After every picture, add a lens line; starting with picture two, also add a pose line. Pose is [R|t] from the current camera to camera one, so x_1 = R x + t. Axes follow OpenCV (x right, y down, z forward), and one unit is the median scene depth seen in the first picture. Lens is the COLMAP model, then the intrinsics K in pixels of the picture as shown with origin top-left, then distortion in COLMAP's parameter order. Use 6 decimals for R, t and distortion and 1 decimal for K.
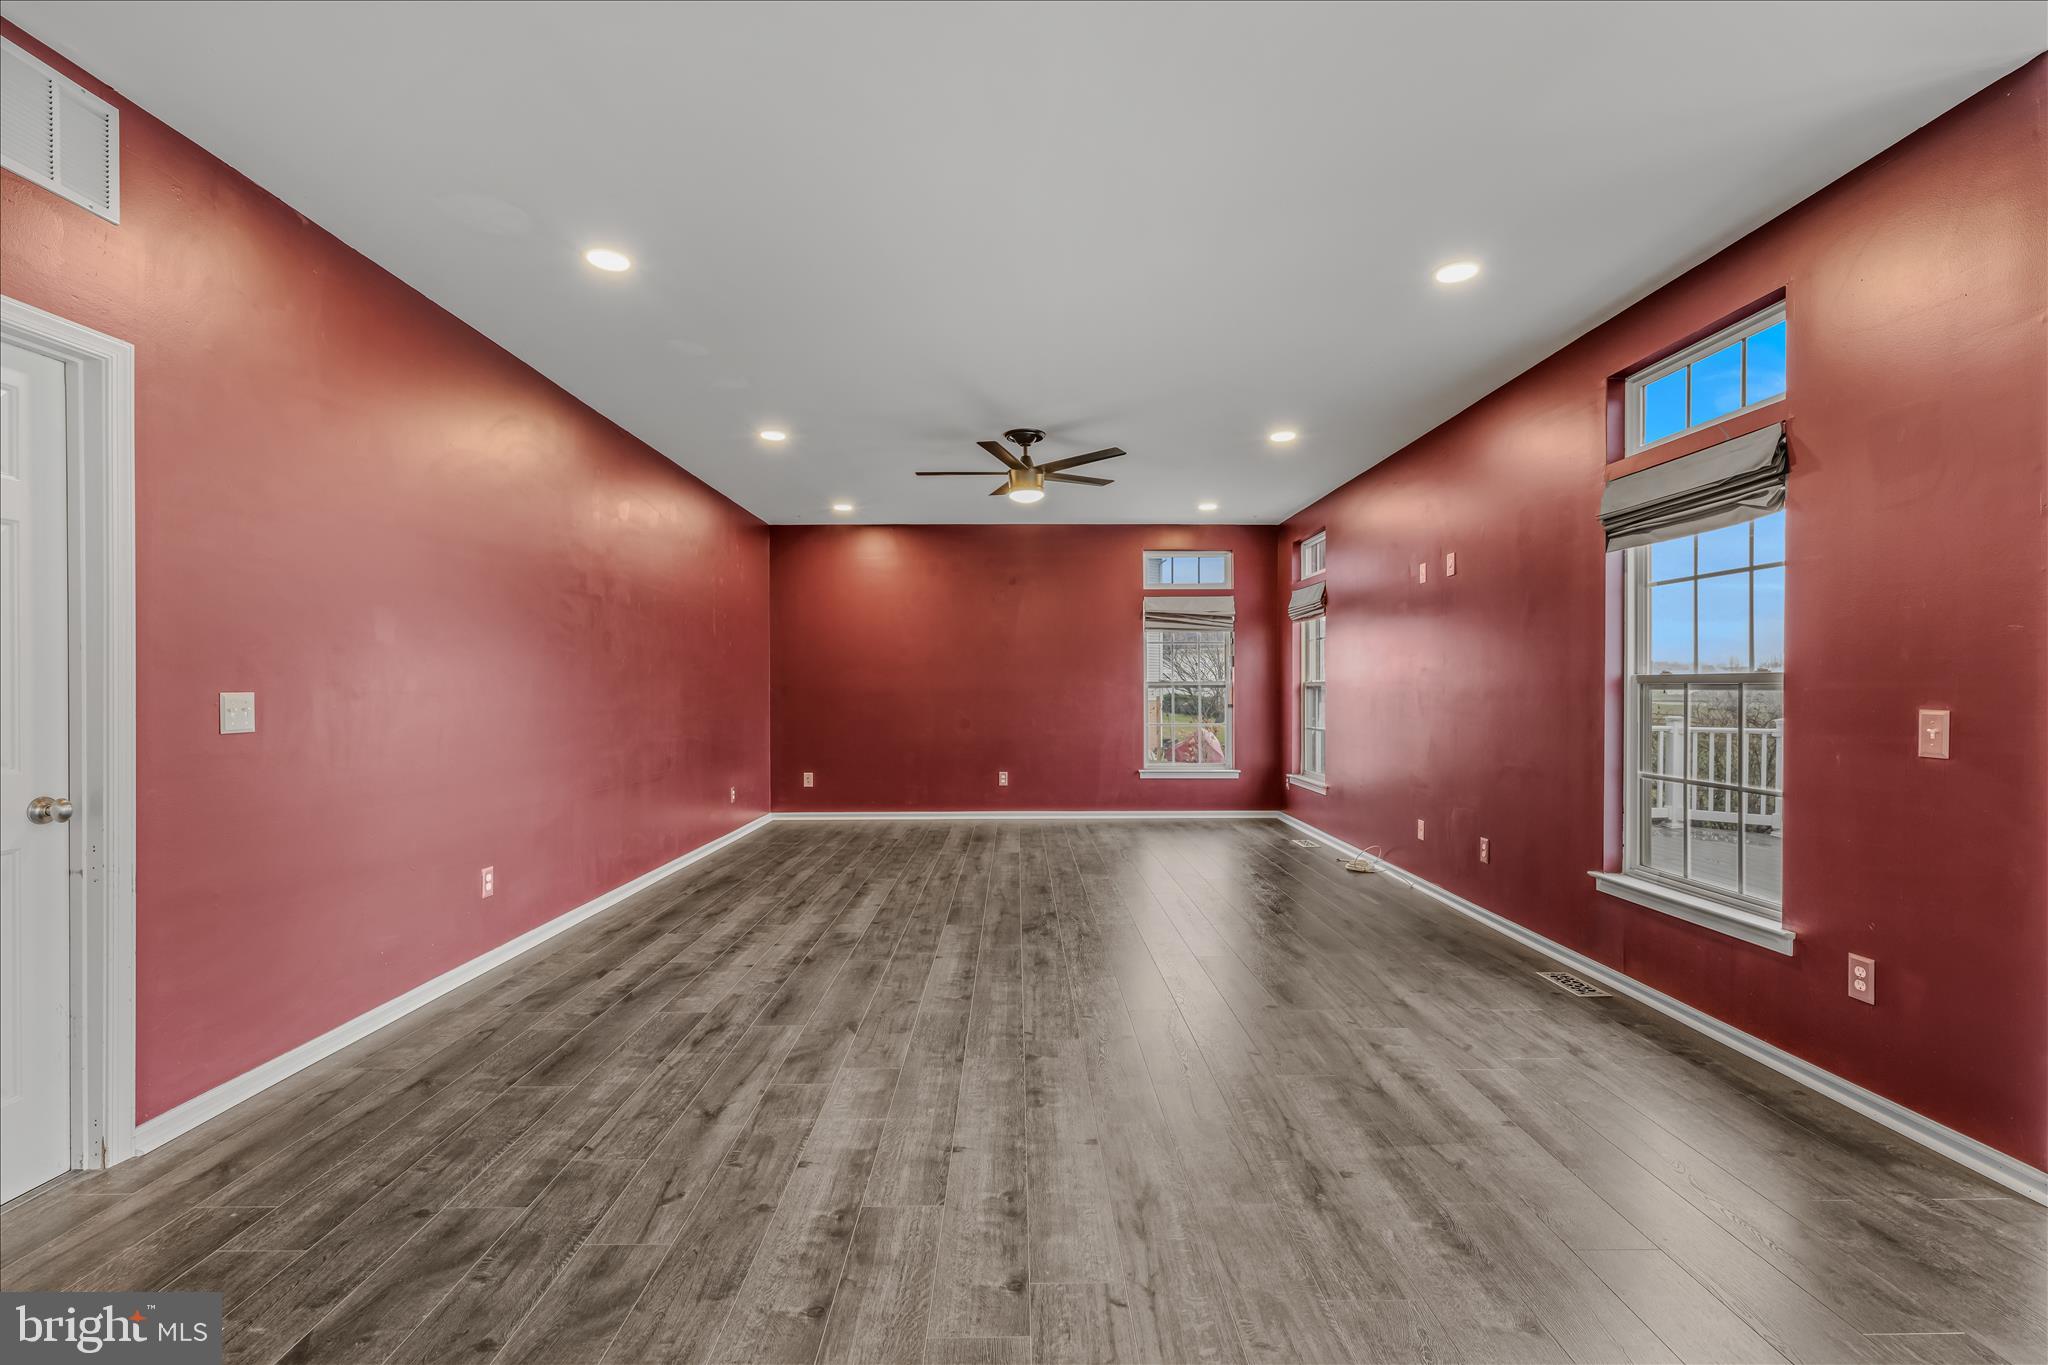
lens RADIAL K [[883.1, 0, 1024.0], [0, 883.1, 682.5], [0, 0, 1]] dist [0.001464, 0.000532]
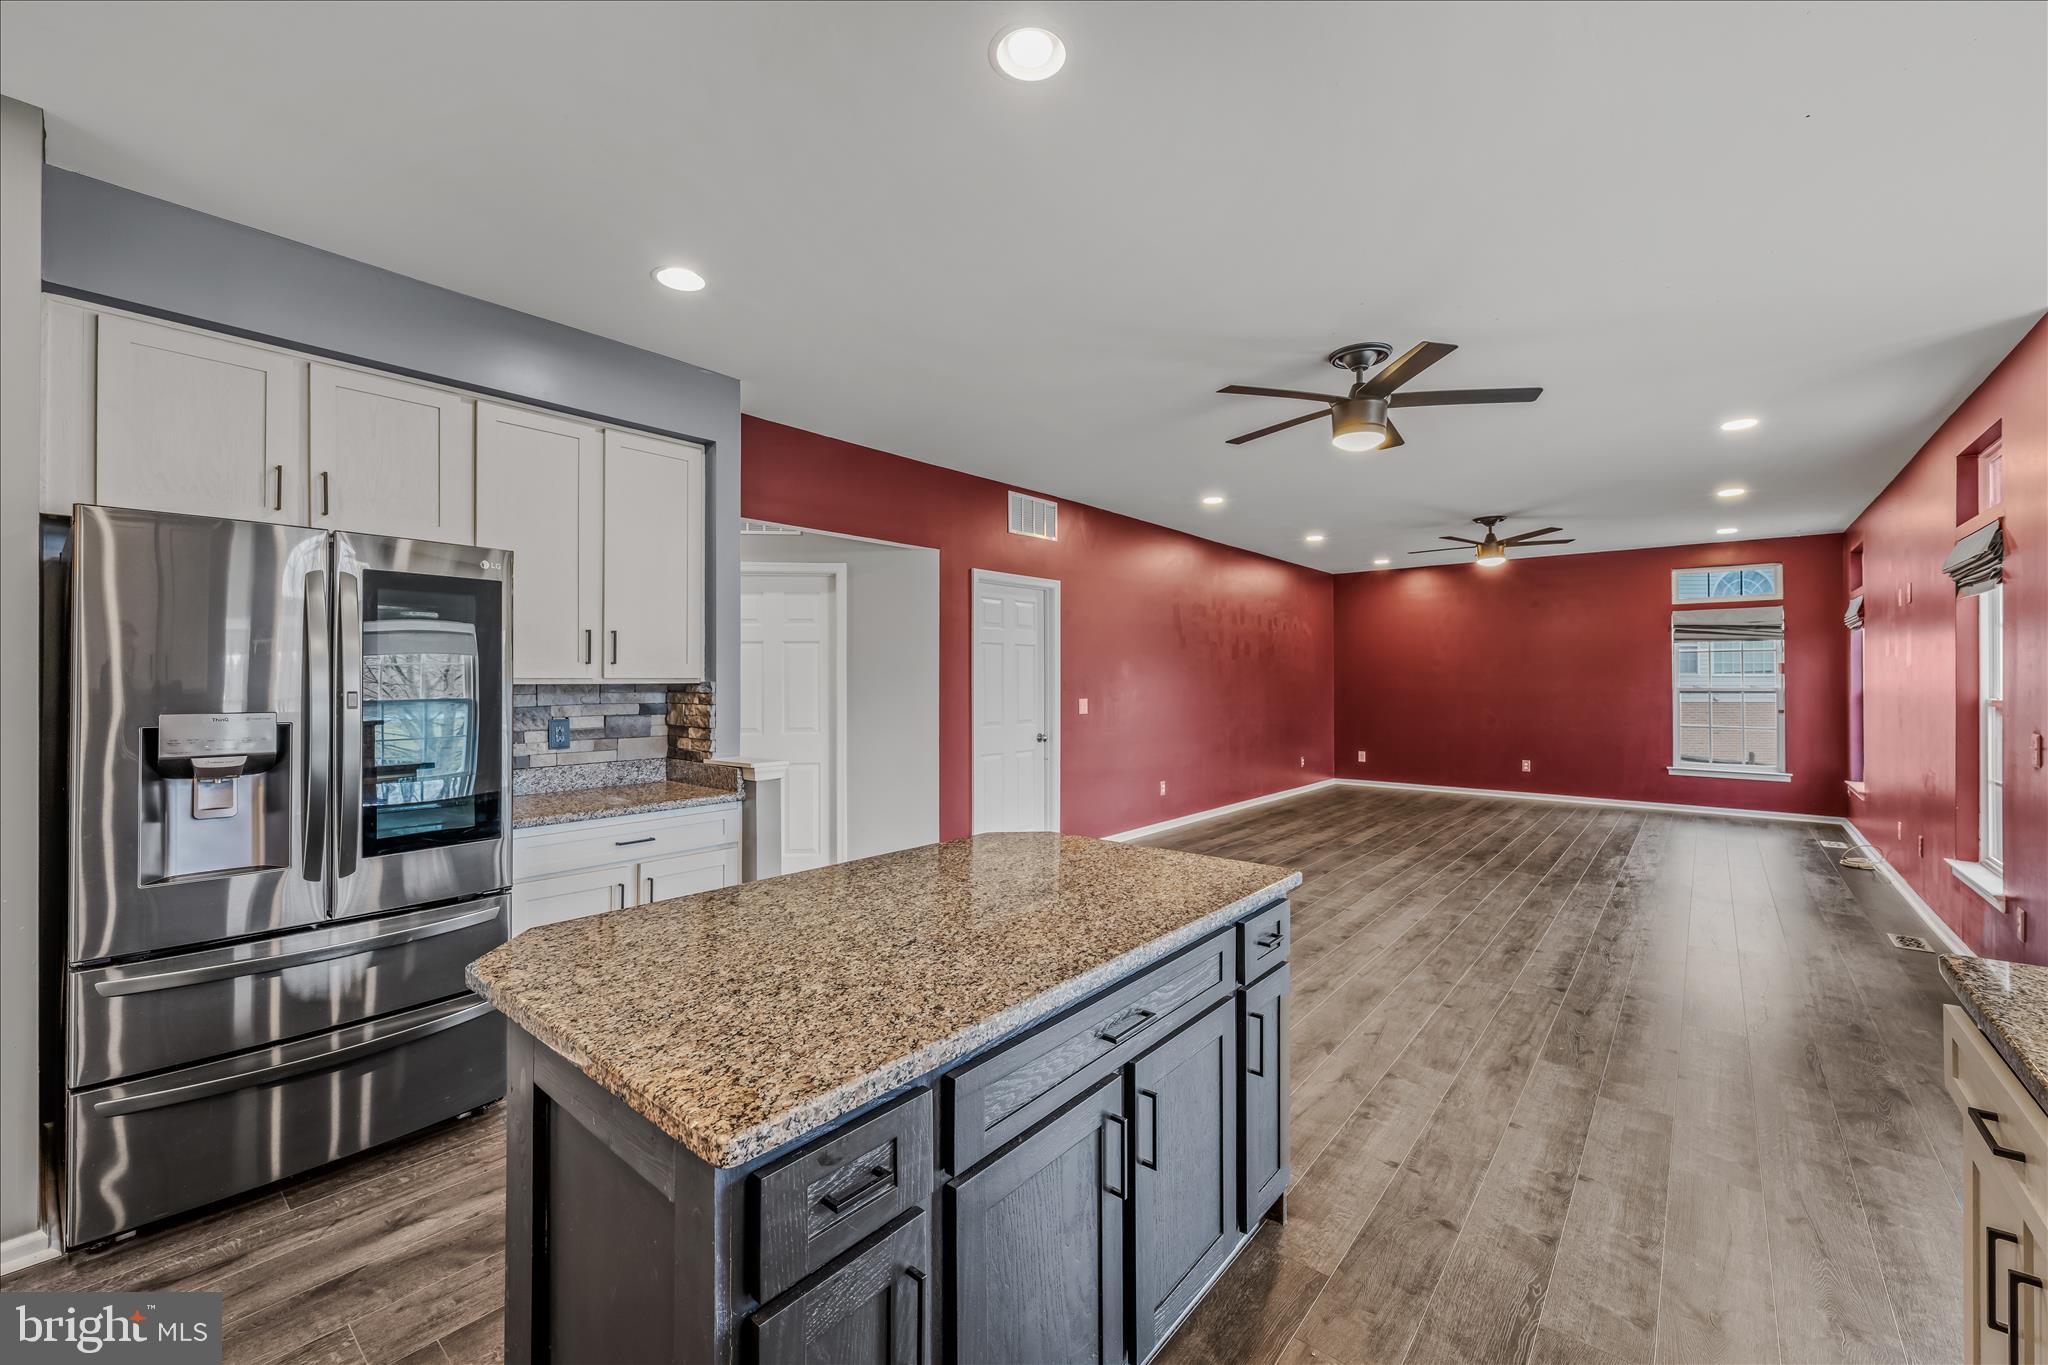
lens RADIAL K [[825.5, 0, 1024.0], [0, 825.5, 682.5], [0, 0, 1]] dist [-0.000120, -0.000089]
pose [[0.762657, 0.005103, -0.646783, 0.208638], [0.002756, 0.999934, 0.011138, -0.024015], [0.646798, -0.010277, 0.762592, -0.361044]]
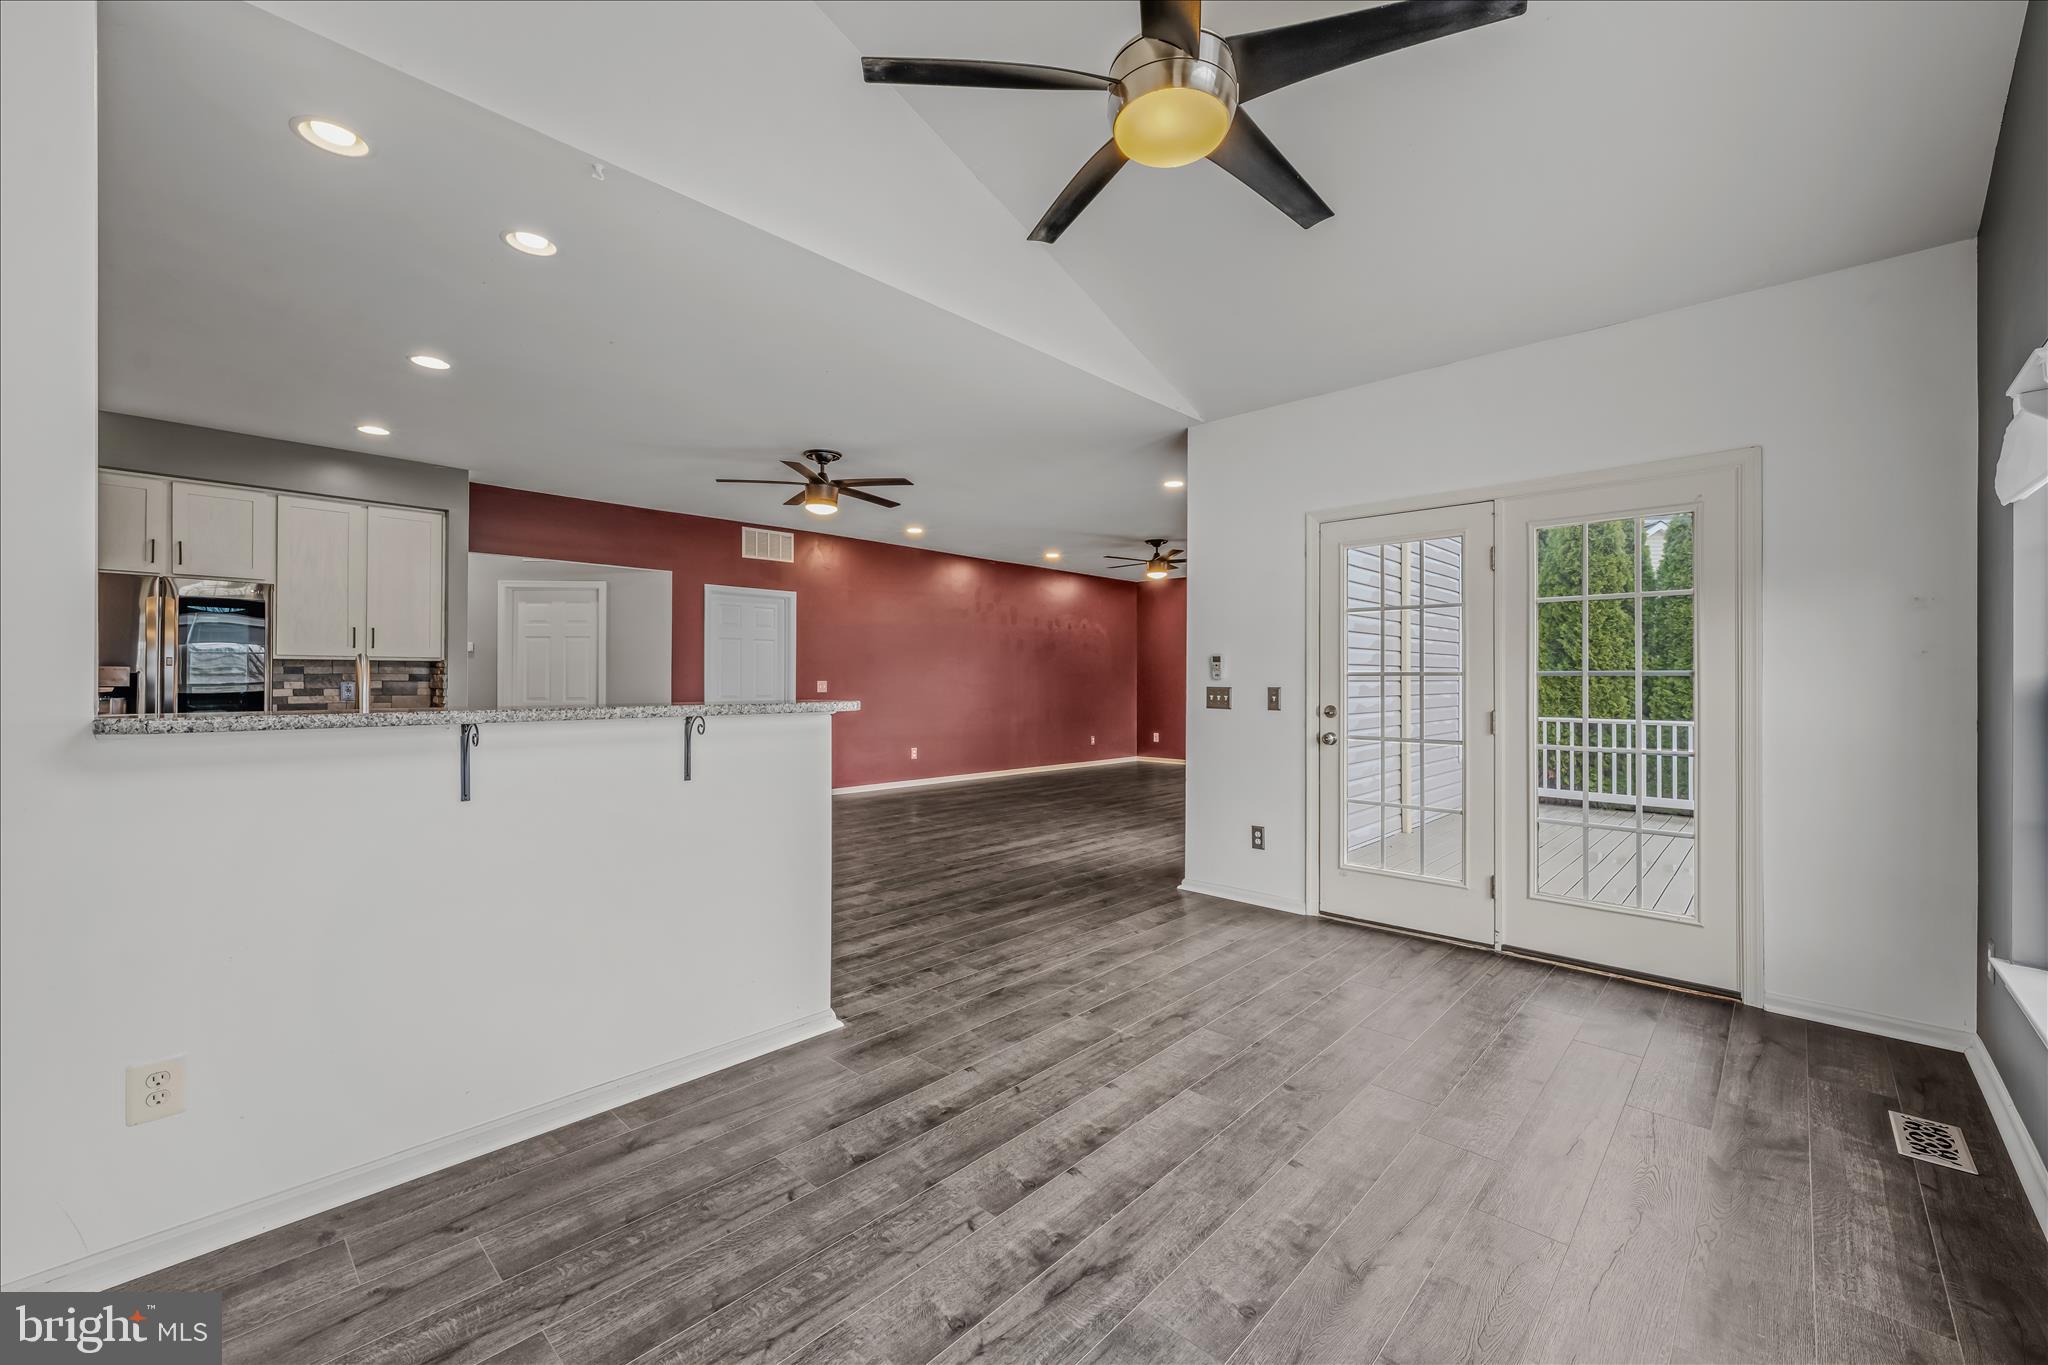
lens RADIAL K [[825.5, 0, 1024.0], [0, 825.5, 682.5], [0, 0, 1]] dist [-0.000120, -0.000089]
pose [[0.721897, 0.006605, -0.691969, 0.700767], [-0.000611, 0.999960, 0.008908, -0.004864], [0.692000, -0.006008, 0.721872, -0.292218]]
